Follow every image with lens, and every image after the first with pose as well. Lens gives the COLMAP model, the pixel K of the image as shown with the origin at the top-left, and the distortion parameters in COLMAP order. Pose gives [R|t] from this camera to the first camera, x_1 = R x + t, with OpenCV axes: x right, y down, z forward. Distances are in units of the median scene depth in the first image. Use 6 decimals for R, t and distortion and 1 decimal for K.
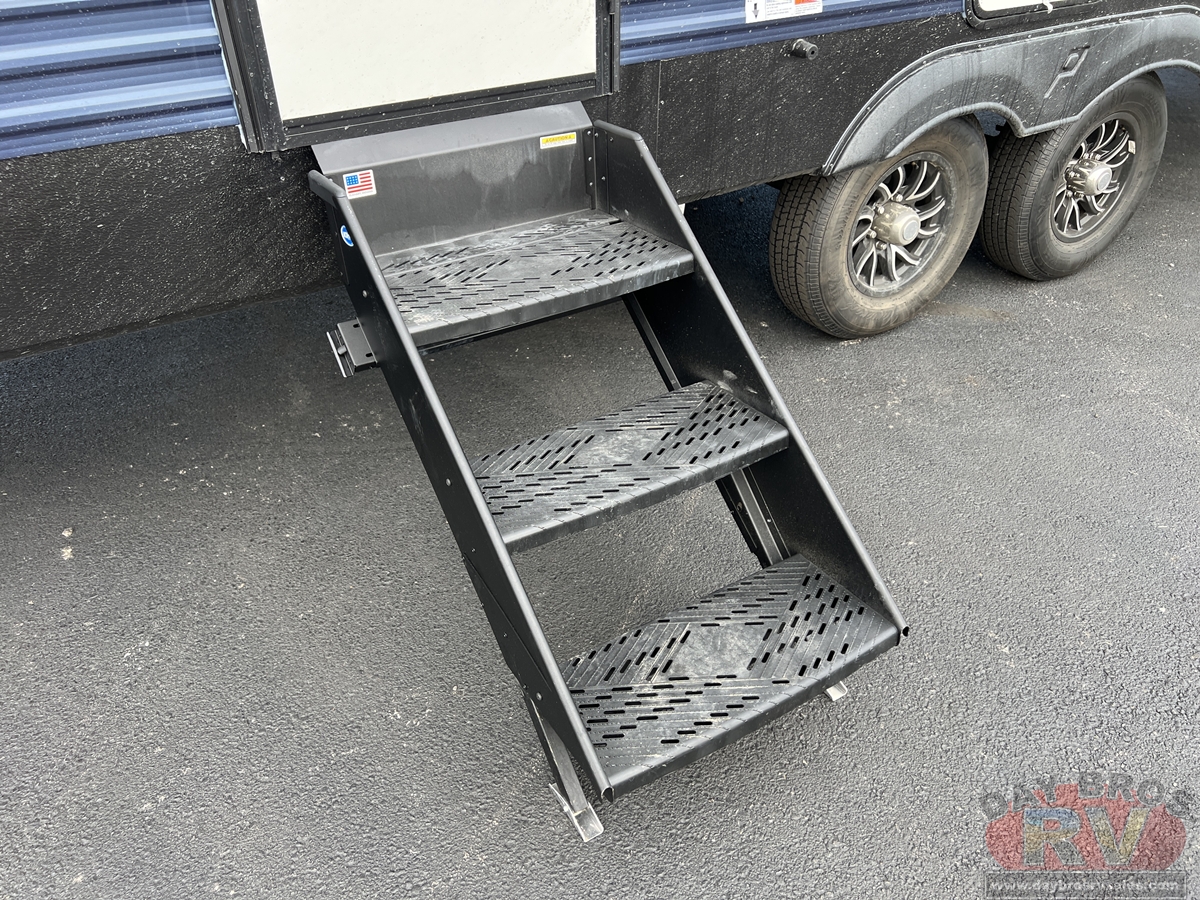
lens RADIAL K [[913.4, 0, 597.8], [0, 913.4, 452.9], [0, 0, 1]] dist [0.049909, -0.061291]
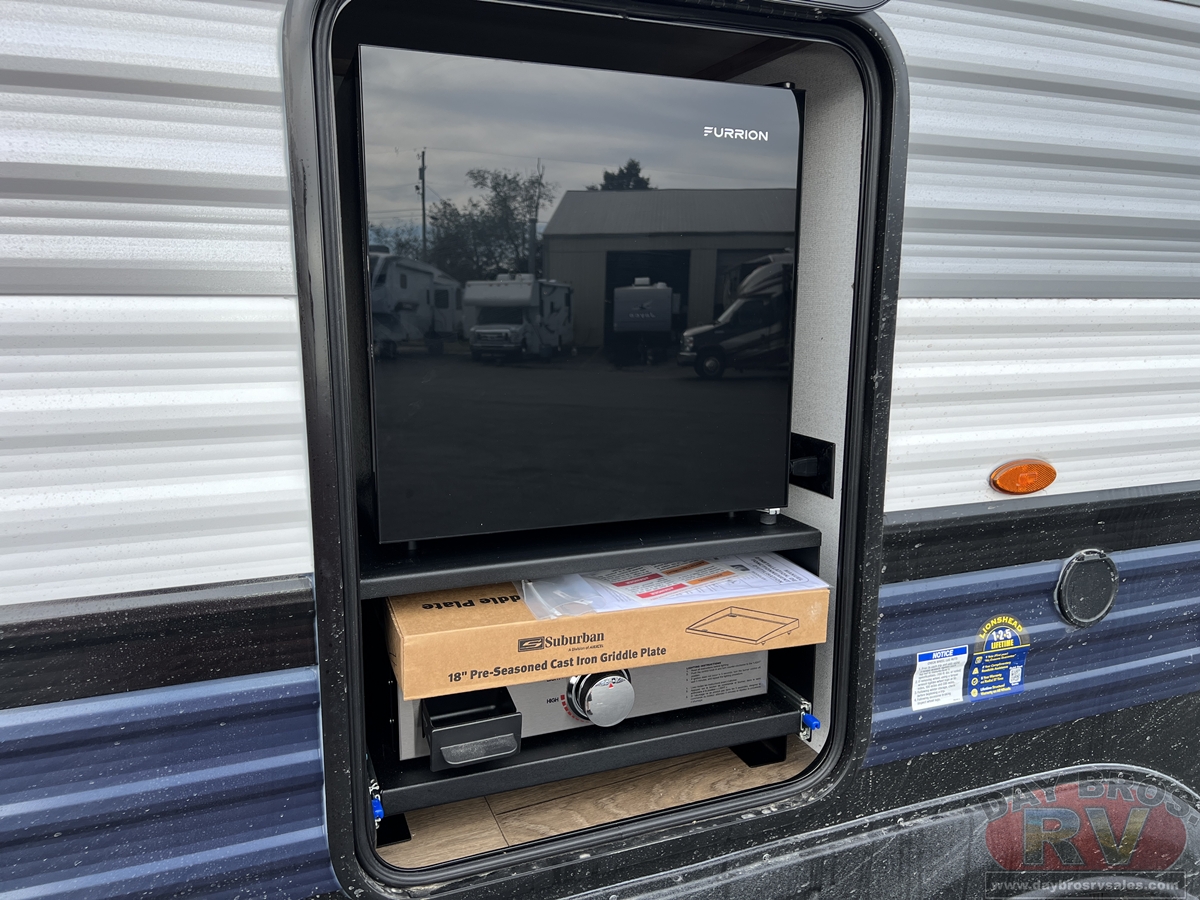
lens RADIAL K [[913.4, 0, 610.5], [0, 913.4, 459.5], [0, 0, 1]] dist [0.049909, -0.061291]
pose [[0.987585, 0.041983, -0.151368, 0.548044], [-0.101091, 0.907421, -0.407881, -0.485118], [0.120231, 0.418119, 0.900400, 0.574763]]
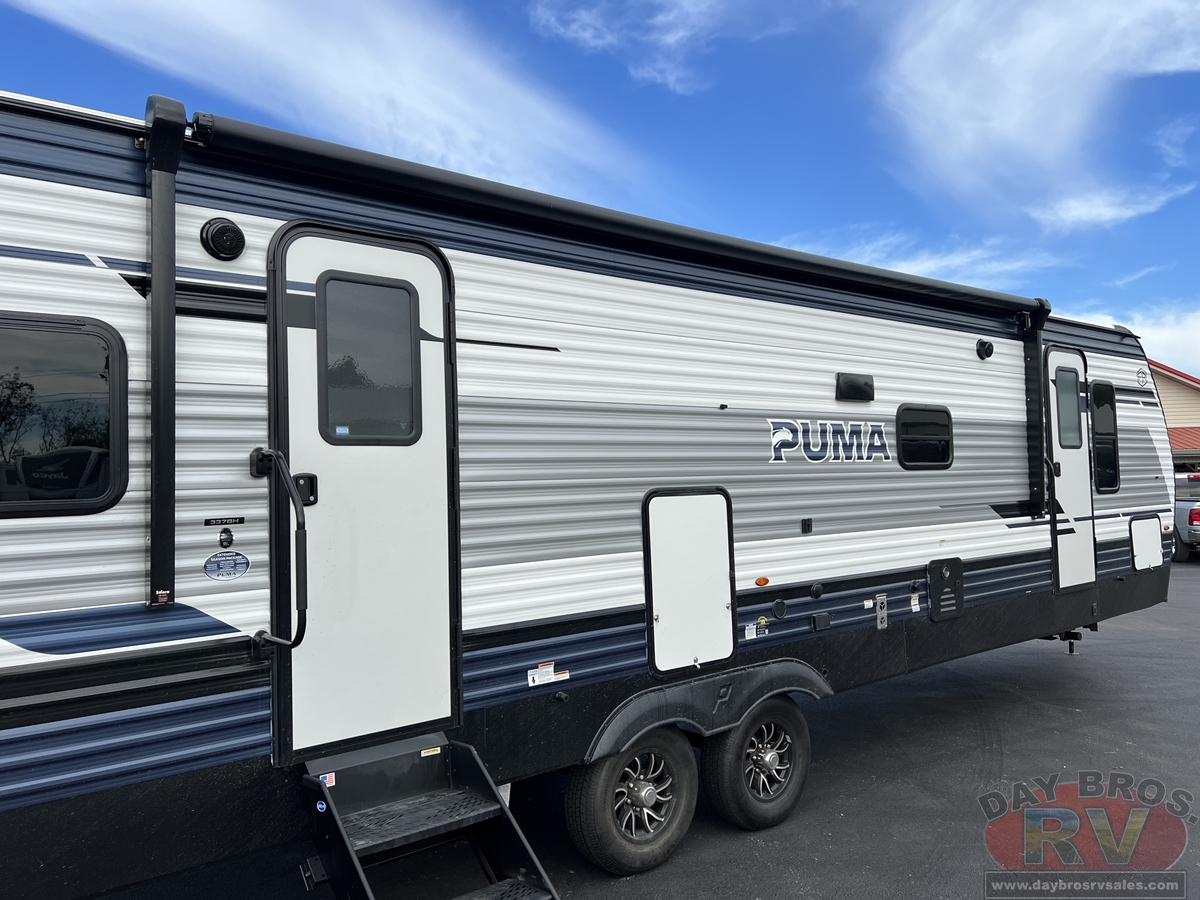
lens RADIAL K [[913.4, 0, 594.6], [0, 913.4, 437.7], [0, 0, 1]] dist [0.049909, -0.061291]
pose [[0.990163, -0.017605, 0.138809, 0.032351], [0.100006, 0.782883, -0.614079, 0.282239], [-0.097860, 0.621920, 0.776942, -0.733198]]
